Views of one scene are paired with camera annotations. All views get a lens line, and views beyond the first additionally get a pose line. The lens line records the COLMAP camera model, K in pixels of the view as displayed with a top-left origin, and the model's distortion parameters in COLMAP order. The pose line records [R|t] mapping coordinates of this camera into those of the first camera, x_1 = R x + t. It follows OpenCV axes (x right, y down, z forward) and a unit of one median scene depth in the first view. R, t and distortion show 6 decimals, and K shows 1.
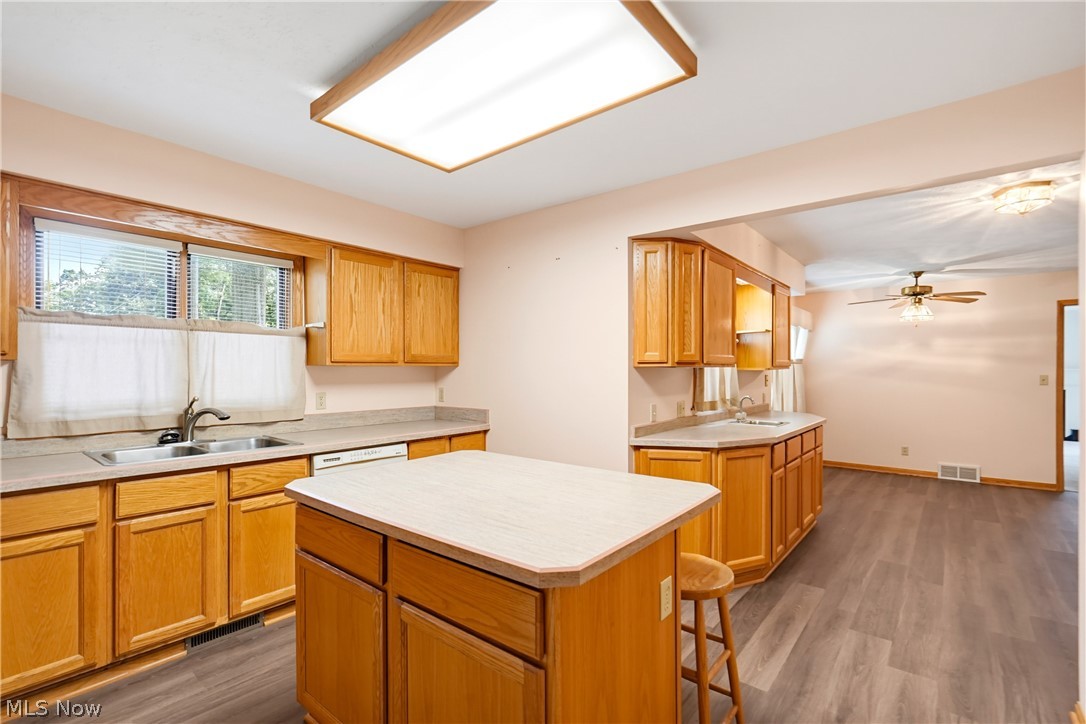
lens RADIAL K [[495.6, 0, 545.3], [0, 495.6, 372.9], [0, 0, 1]] dist [-0.005153, 0.003218]
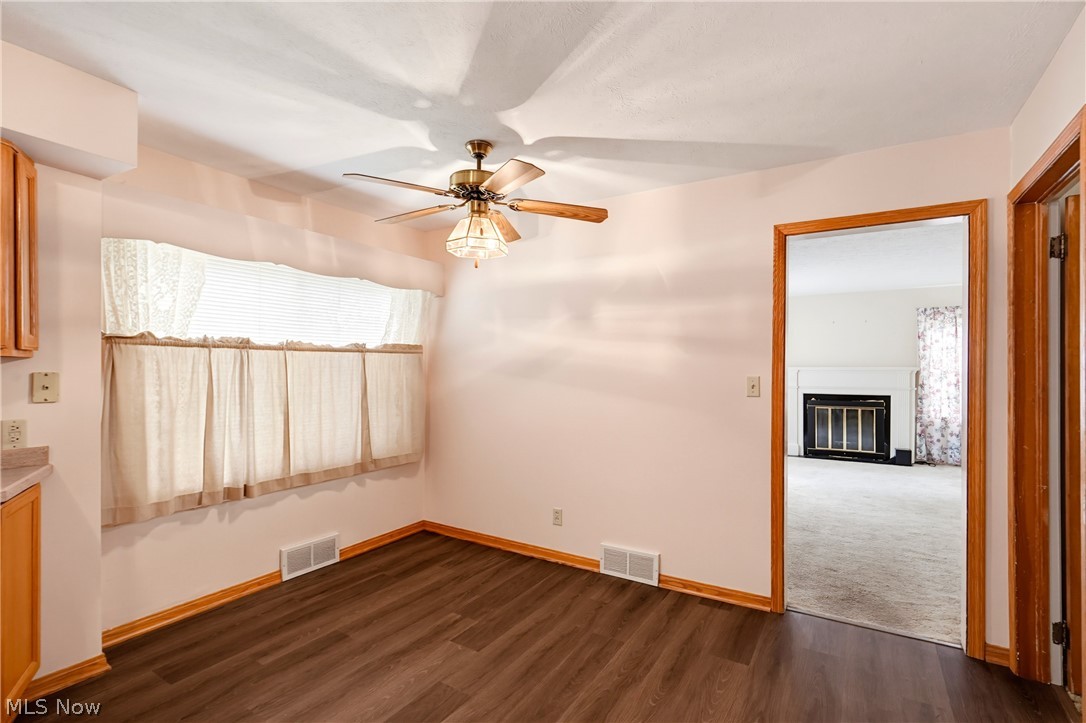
lens RADIAL K [[495.6, 0, 566.6], [0, 495.6, 370.0], [0, 0, 1]] dist [-0.005153, 0.003218]
pose [[0.989433, 0.006527, 0.144845, 1.165078], [-0.006304, 0.999978, -0.001999, 0.000348], [-0.144855, 0.001065, 0.989452, 0.831174]]
